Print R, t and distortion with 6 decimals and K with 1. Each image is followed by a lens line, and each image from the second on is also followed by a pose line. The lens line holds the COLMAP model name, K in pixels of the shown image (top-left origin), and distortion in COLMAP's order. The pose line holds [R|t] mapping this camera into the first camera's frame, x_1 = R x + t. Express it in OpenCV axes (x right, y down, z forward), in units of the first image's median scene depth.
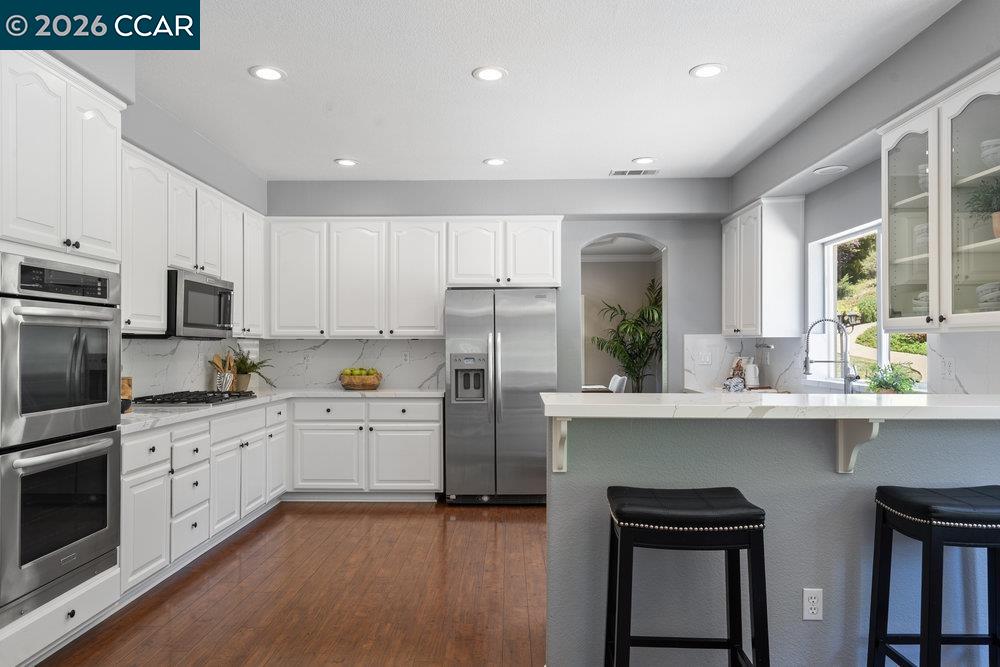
lens RADIAL K [[669.6, 0, 500.0], [0, 669.6, 333.5], [0, 0, 1]] dist [-0.002524, -0.000488]
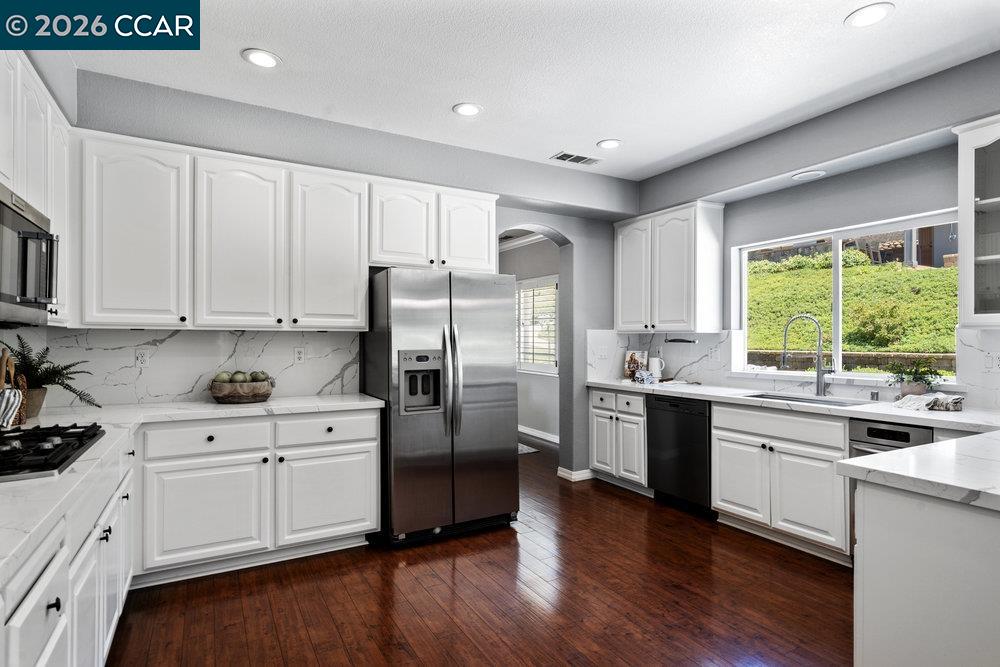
lens RADIAL K [[518.5, 0, 500.0], [0, 518.5, 333.5], [0, 0, 1]] dist [0.002565, 0.000848]
pose [[0.864016, 0.008547, 0.503392, -0.253366], [-0.012059, 0.999920, 0.003720, 0.006430], [-0.503320, -0.009285, 0.864050, 0.396297]]
